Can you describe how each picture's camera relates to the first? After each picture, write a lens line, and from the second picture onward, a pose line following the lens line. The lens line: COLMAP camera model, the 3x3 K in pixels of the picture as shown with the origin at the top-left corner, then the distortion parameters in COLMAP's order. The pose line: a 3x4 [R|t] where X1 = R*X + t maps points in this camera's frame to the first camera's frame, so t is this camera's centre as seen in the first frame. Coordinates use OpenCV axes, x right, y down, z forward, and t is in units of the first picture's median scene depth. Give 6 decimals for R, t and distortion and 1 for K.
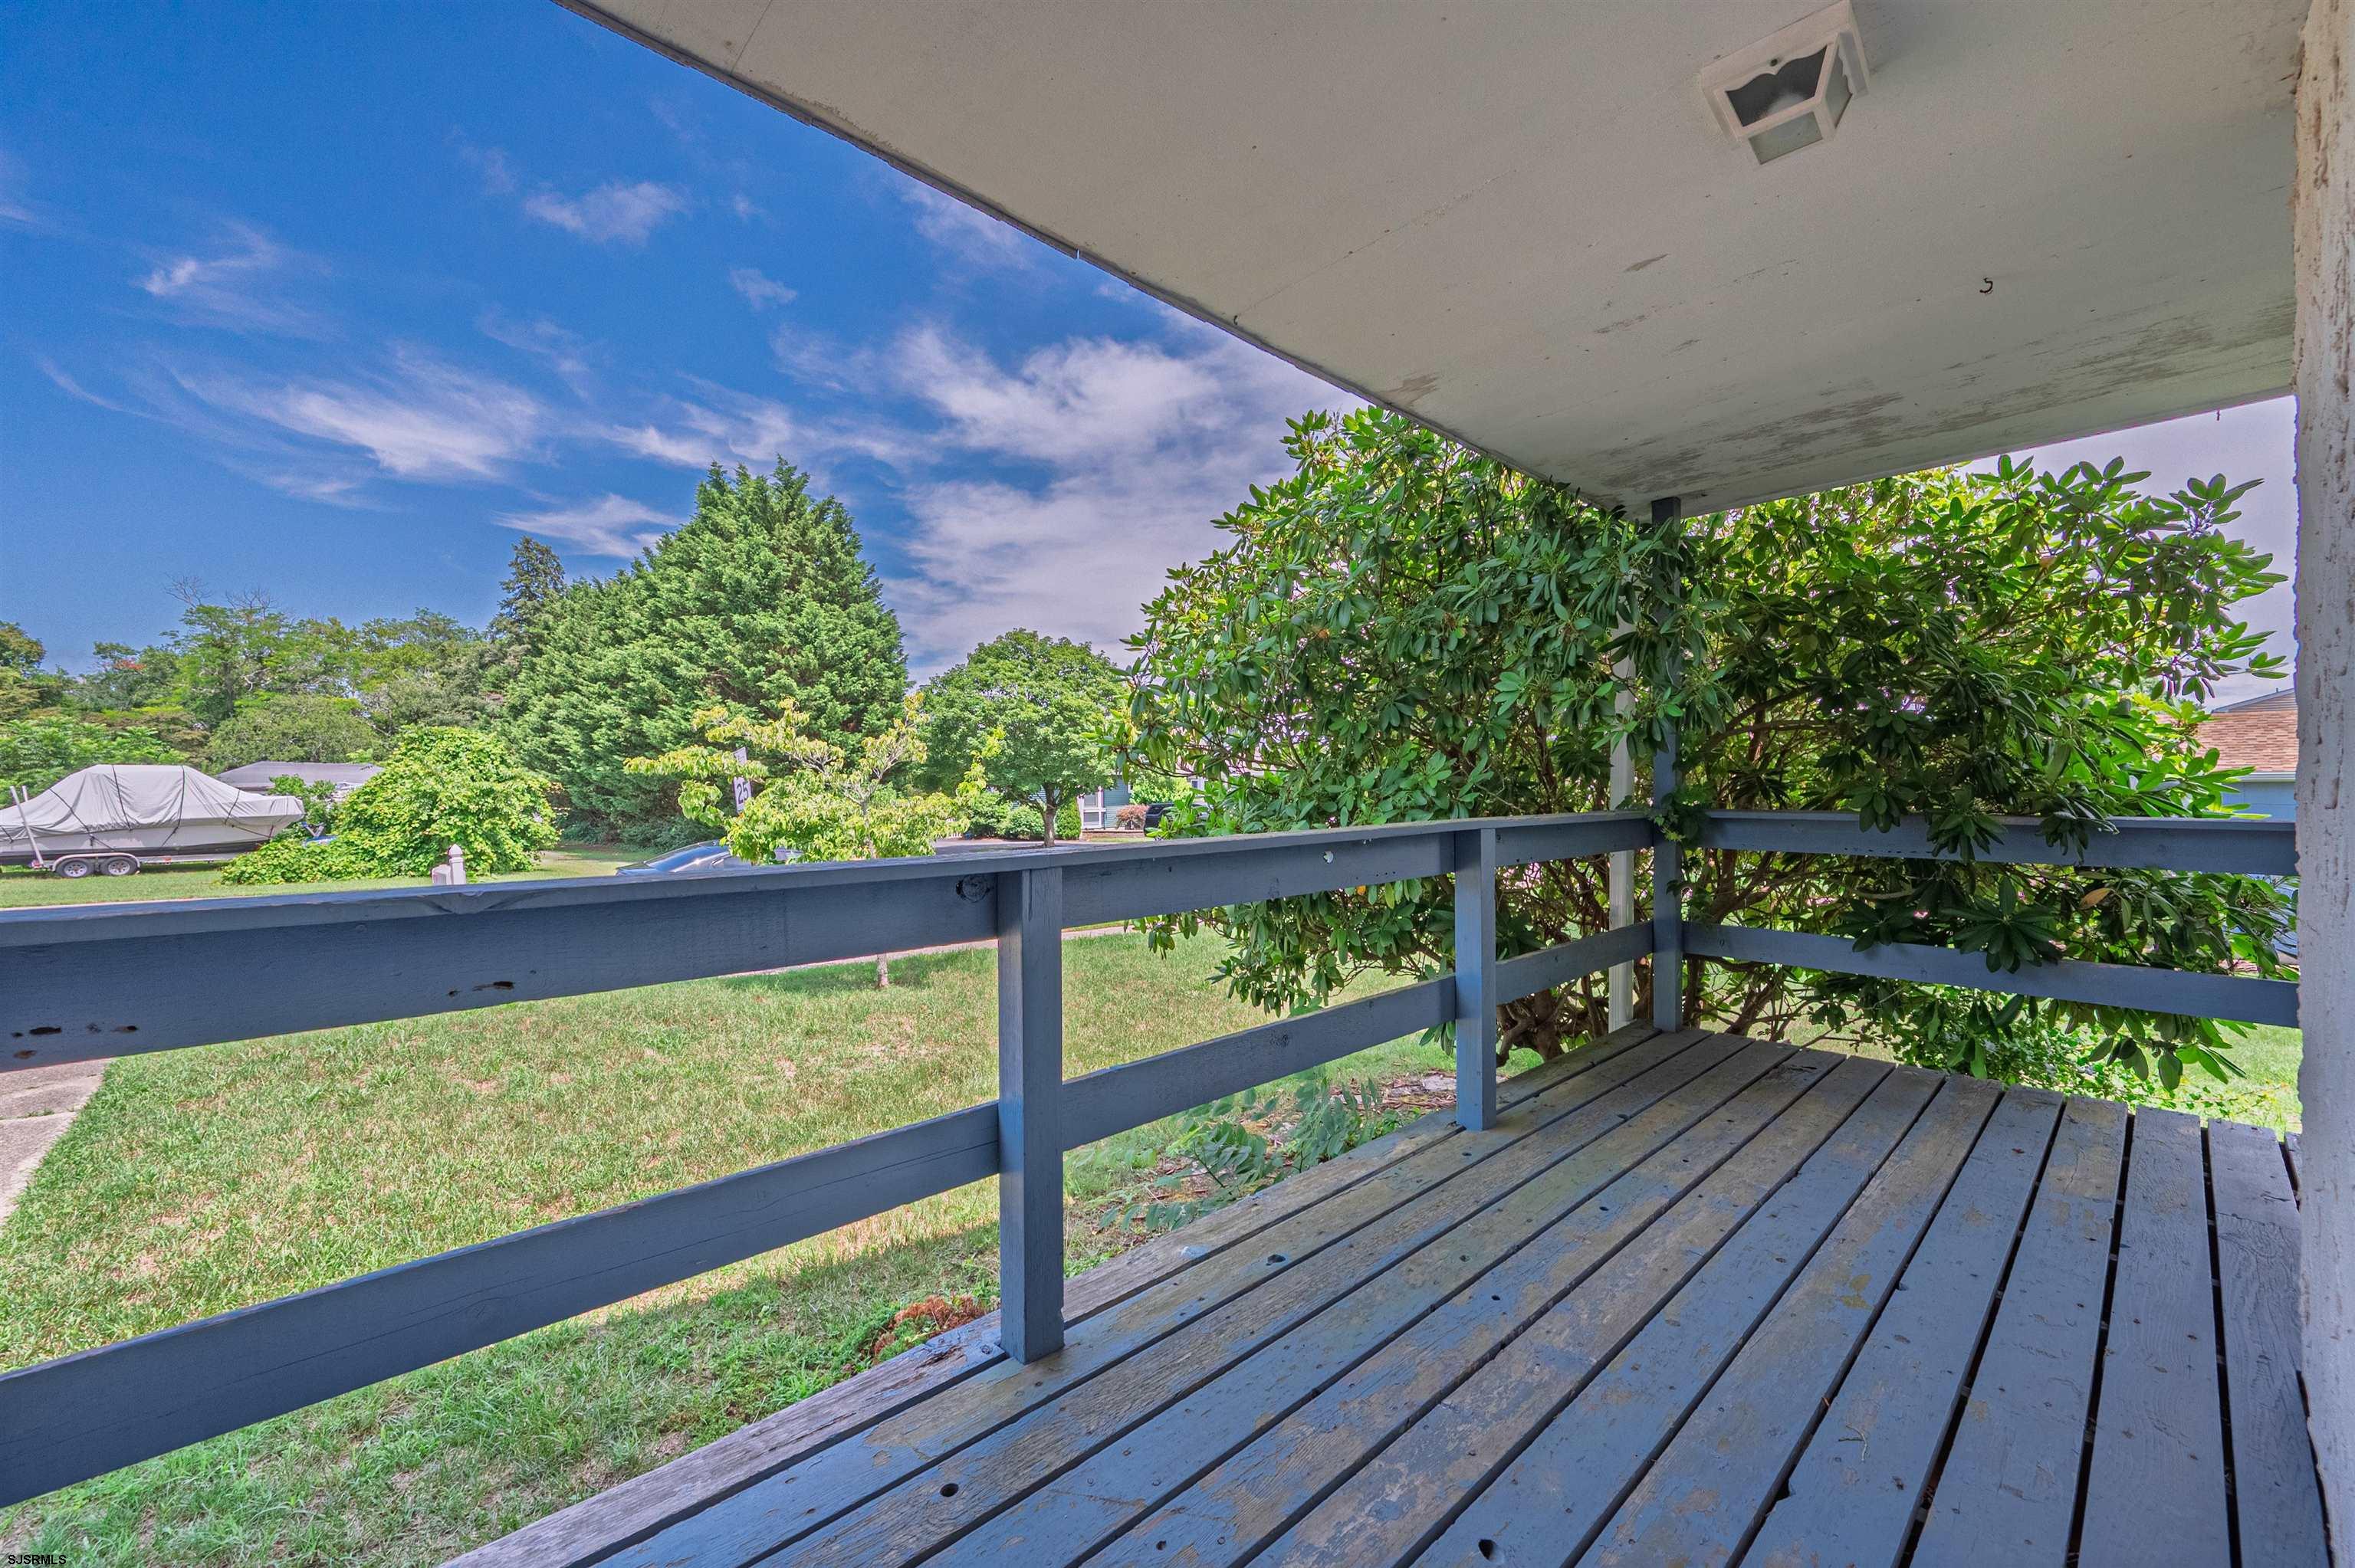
lens RADIAL K [[953.4, 0, 1171.7], [0, 953.4, 794.9], [0, 0, 1]] dist [-0.002385, 0.001582]
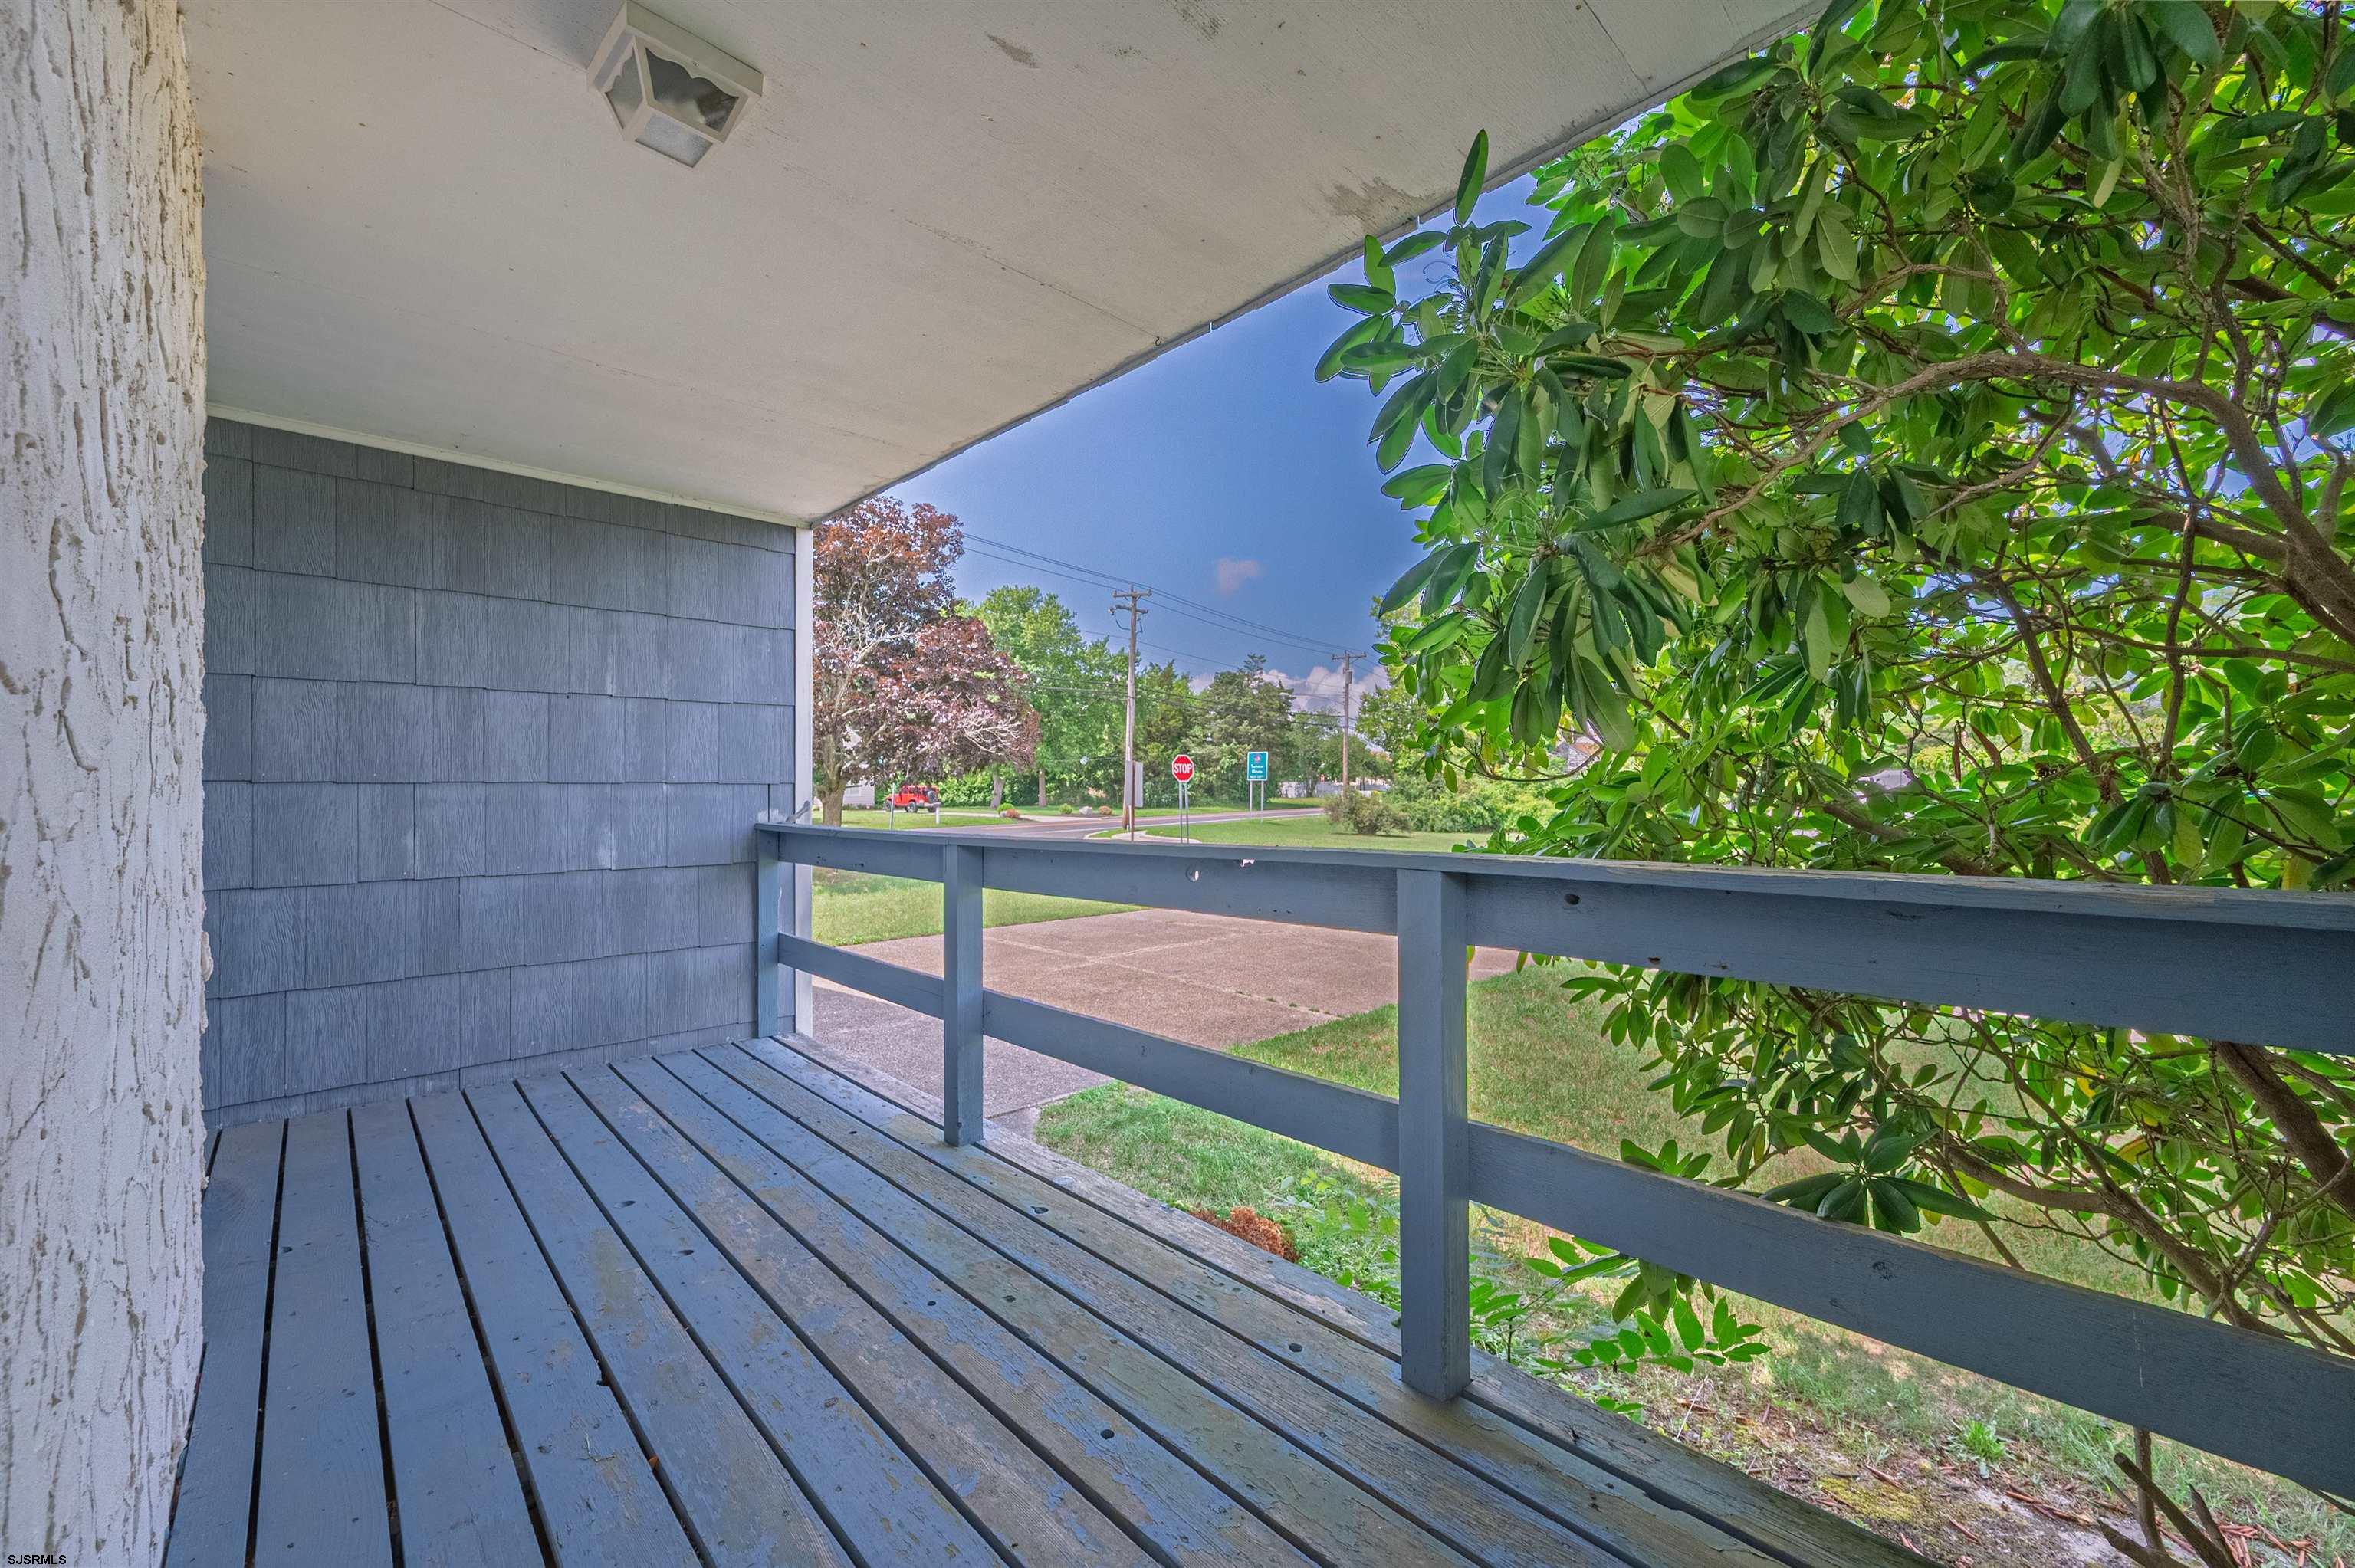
lens RADIAL K [[953.4, 0, 1172.1], [0, 953.4, 785.5], [0, 0, 1]] dist [-0.002385, 0.001582]
pose [[-0.019977, 0.001311, -0.999800, 1.208324], [-0.001909, 0.999997, 0.001349, -0.021670], [0.999799, 0.001936, -0.019974, 1.144512]]
